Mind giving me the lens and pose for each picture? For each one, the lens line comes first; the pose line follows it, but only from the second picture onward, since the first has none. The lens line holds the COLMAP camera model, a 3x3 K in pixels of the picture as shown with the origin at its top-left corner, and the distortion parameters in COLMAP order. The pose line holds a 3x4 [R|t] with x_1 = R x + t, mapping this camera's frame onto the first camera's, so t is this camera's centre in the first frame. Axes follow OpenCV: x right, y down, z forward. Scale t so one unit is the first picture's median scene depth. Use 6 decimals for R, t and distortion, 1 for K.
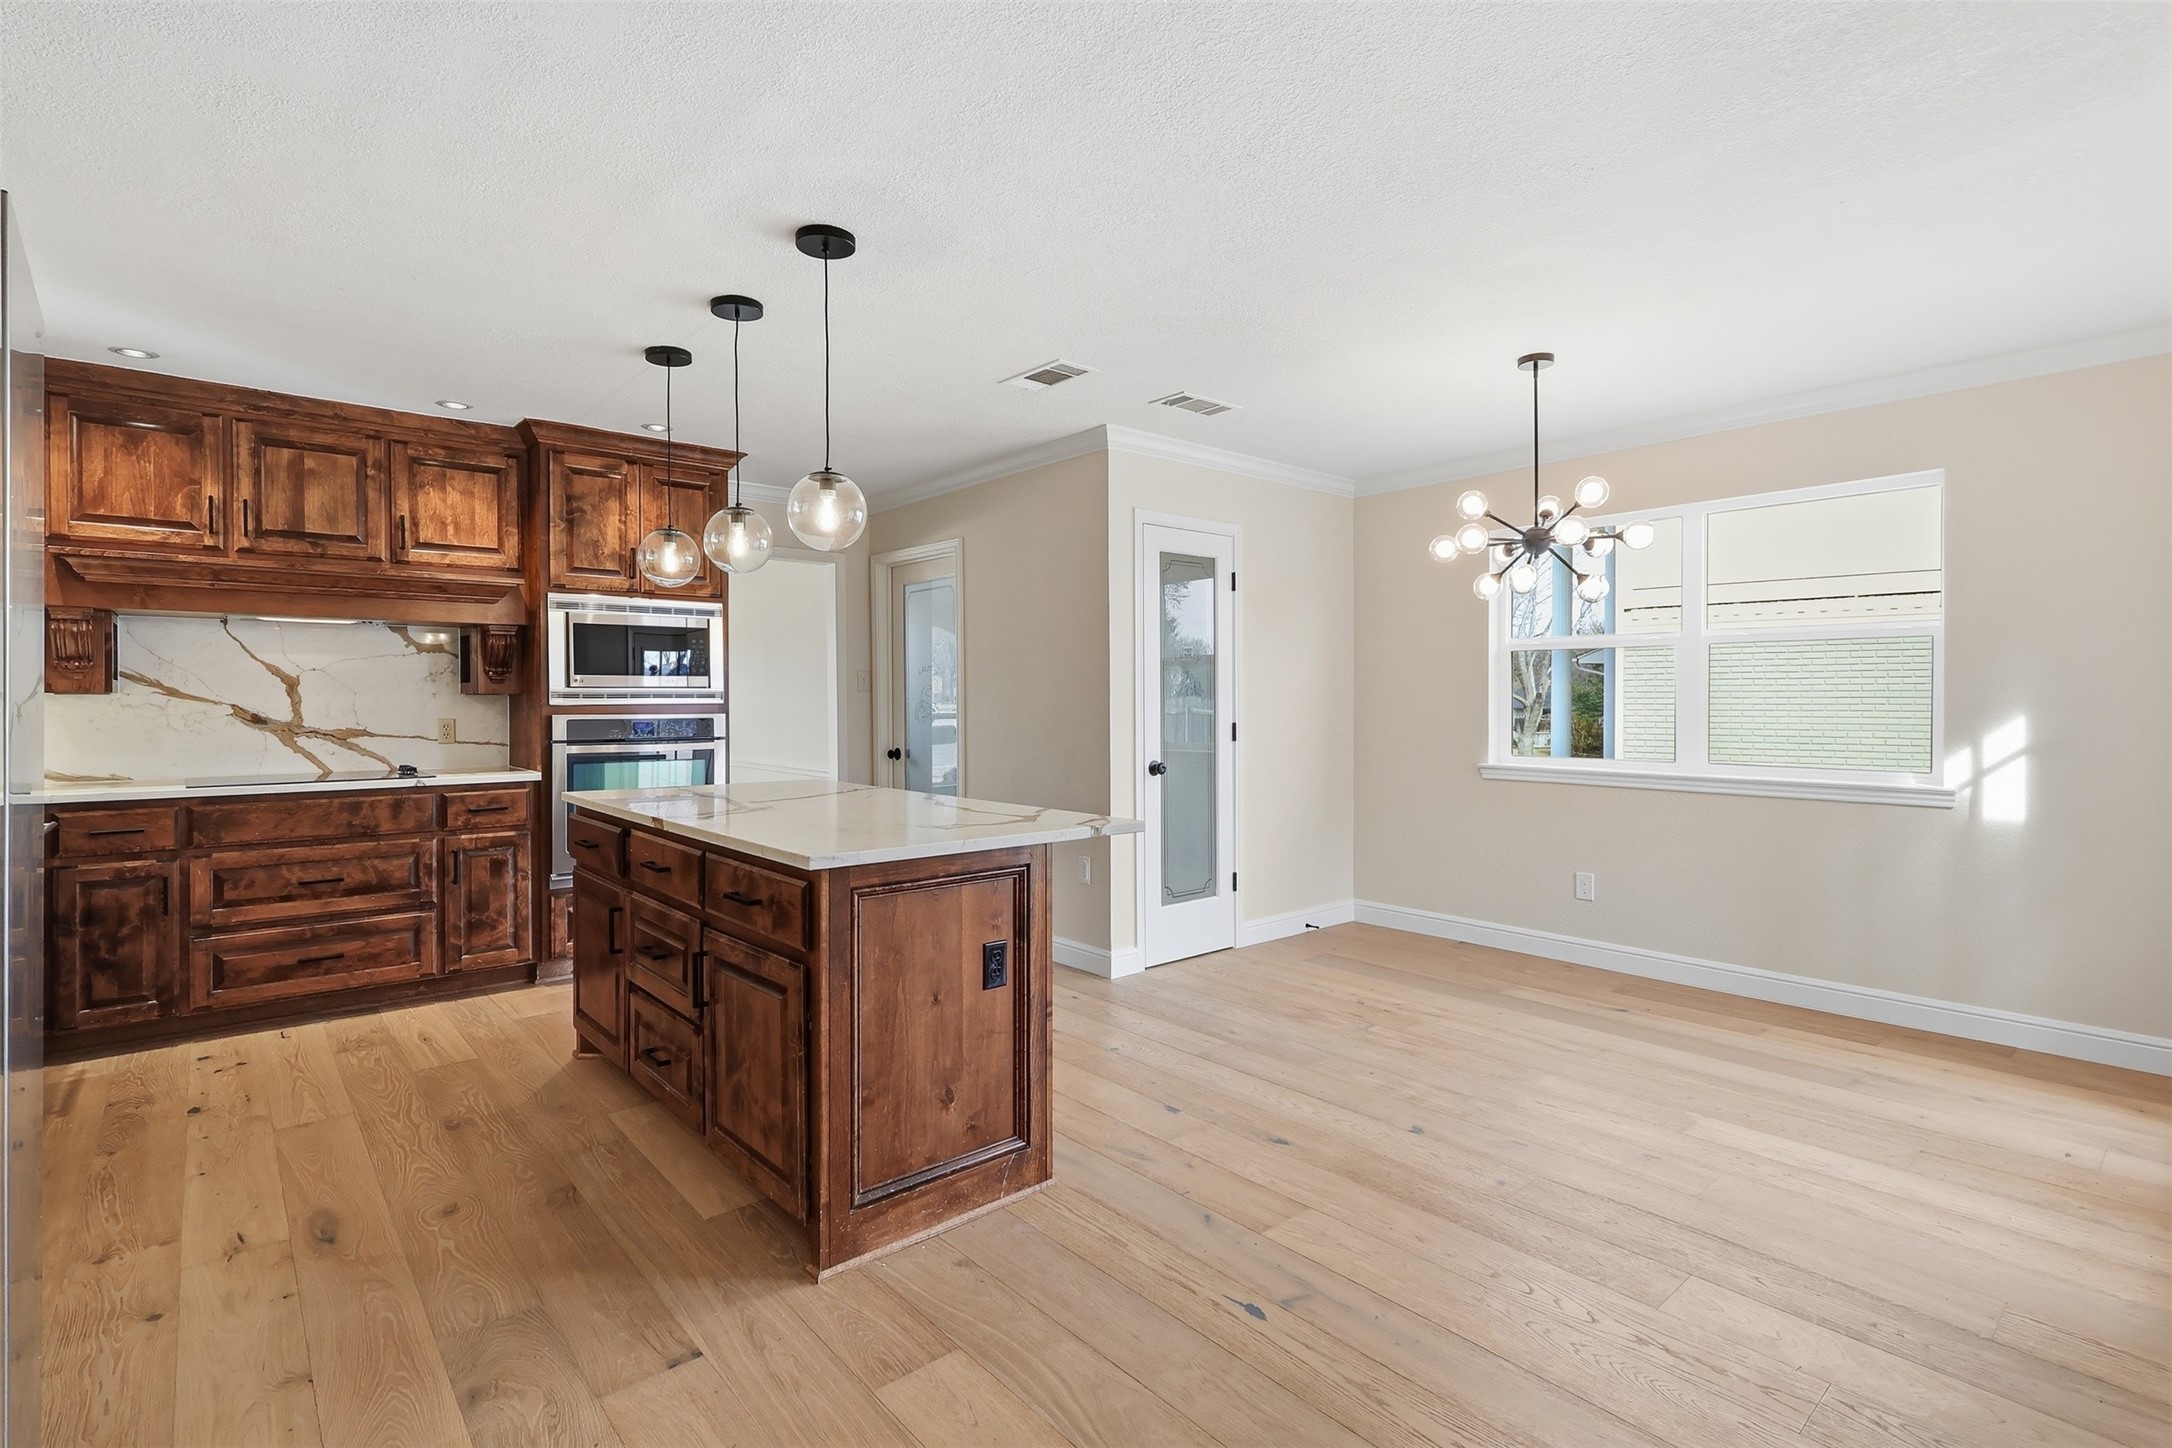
lens RADIAL K [[1013.2, 0, 1080.3], [0, 1013.2, 713.7], [0, 0, 1]] dist [-0.005221, -0.001846]
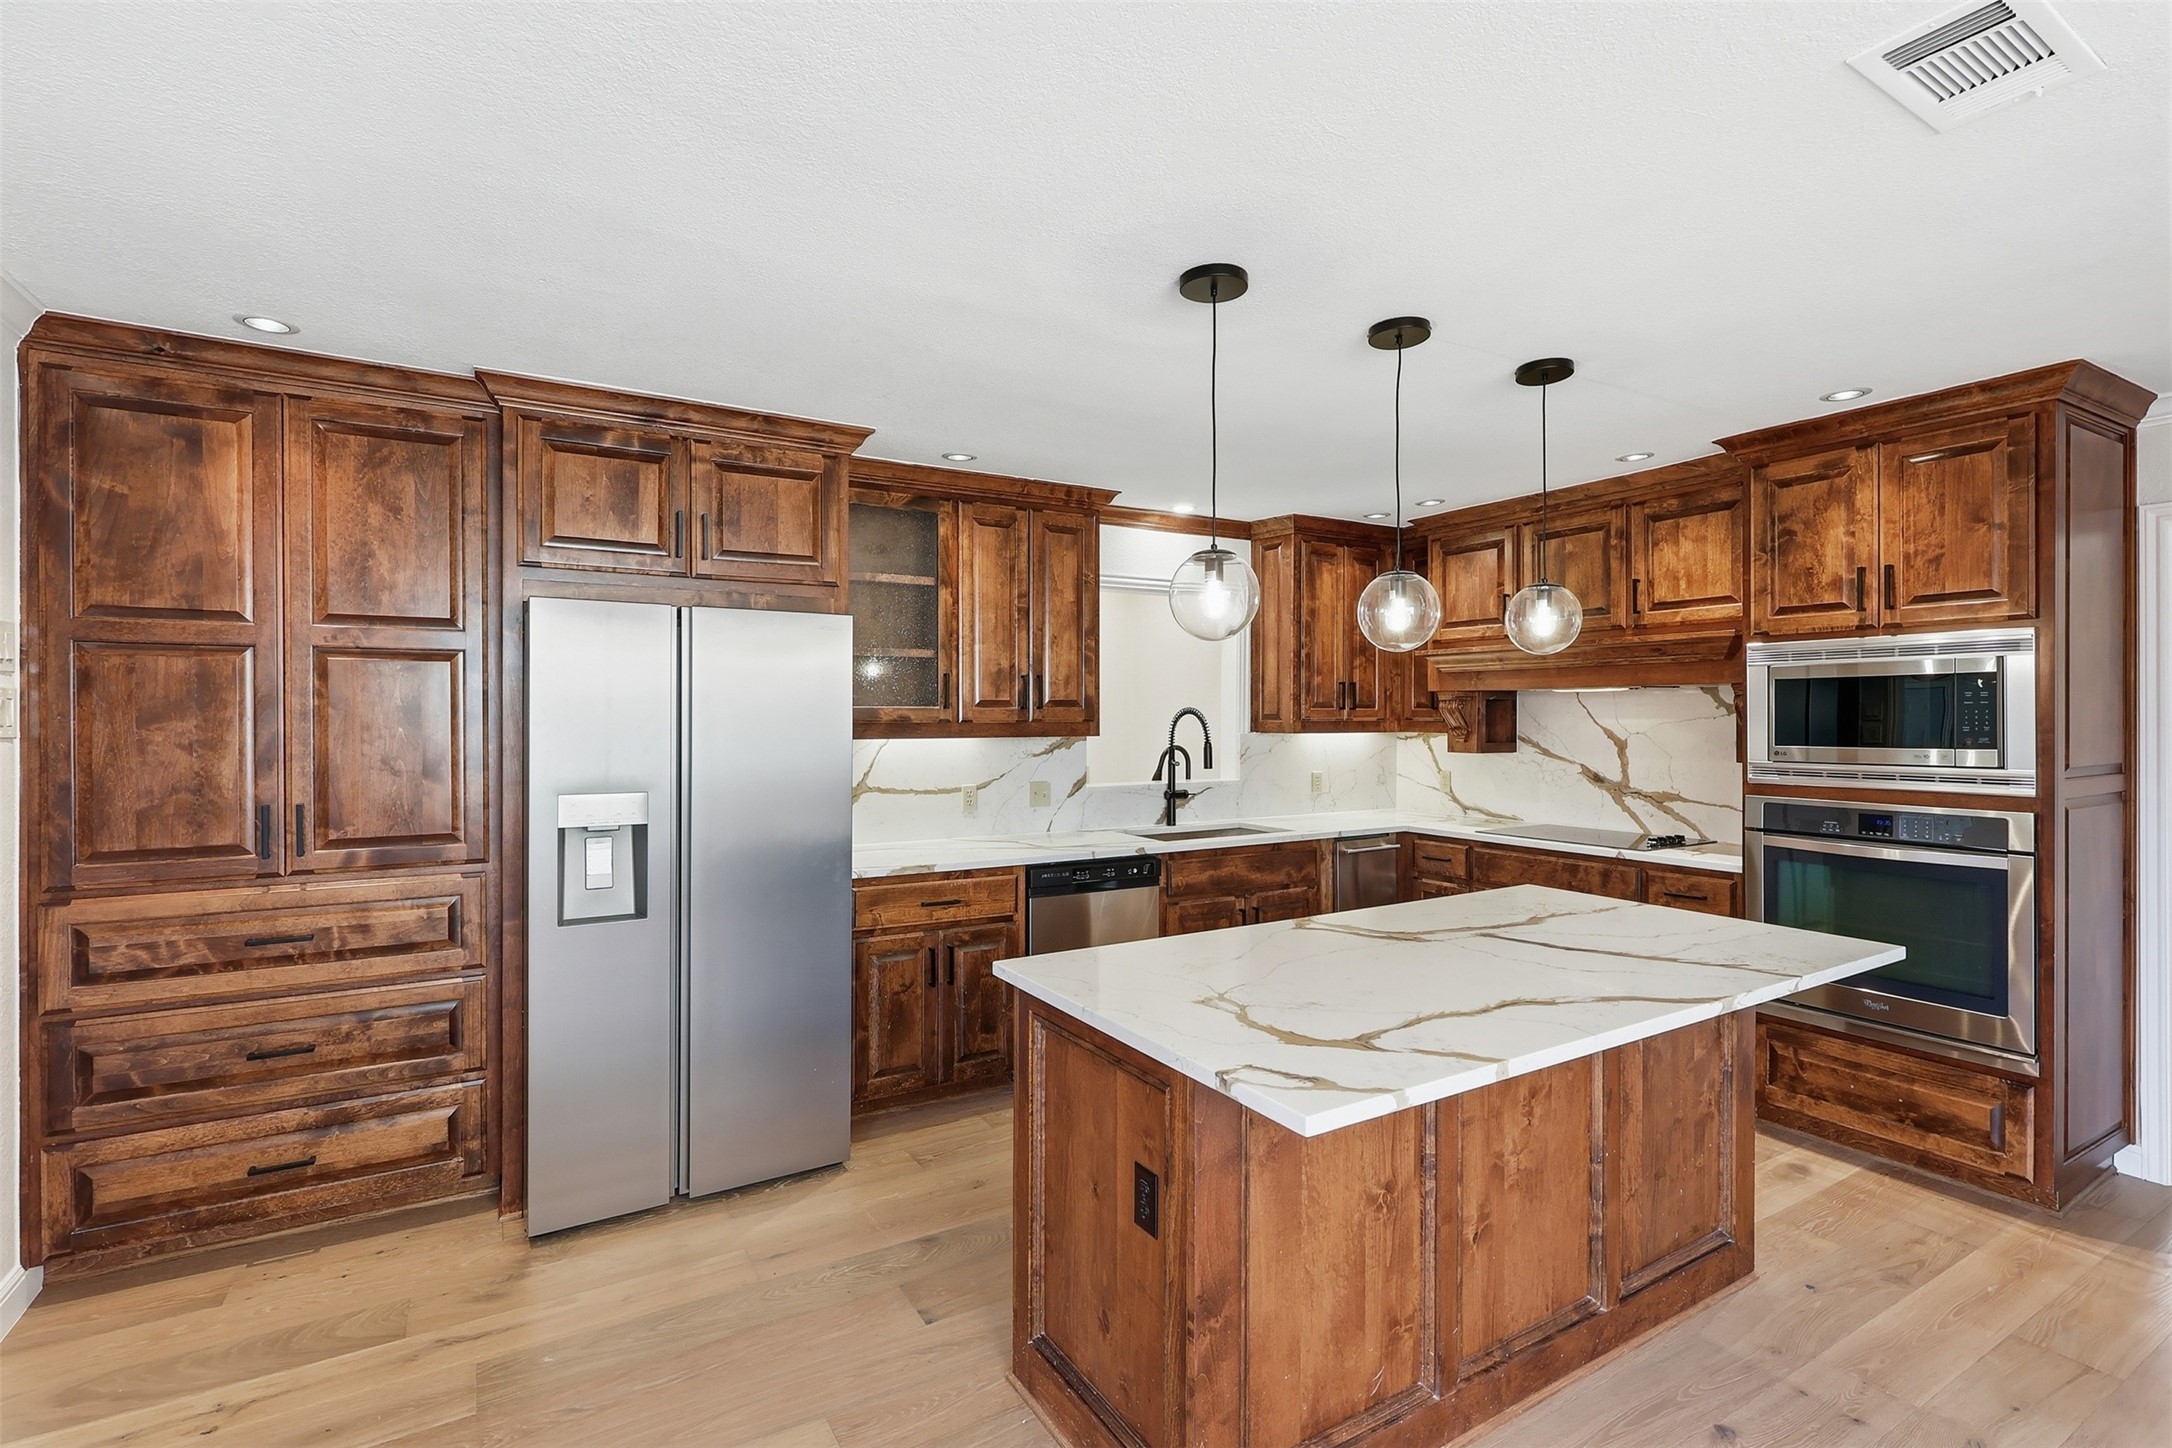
lens RADIAL K [[1013.2, 0, 1087.7], [0, 1013.2, 719.4], [0, 0, 1]] dist [-0.005221, -0.001846]
pose [[-0.177914, 0.005257, -0.984032, 0.372869], [-0.012159, 0.999898, 0.007540, -0.059609], [0.983971, 0.013307, -0.177832, 0.632203]]
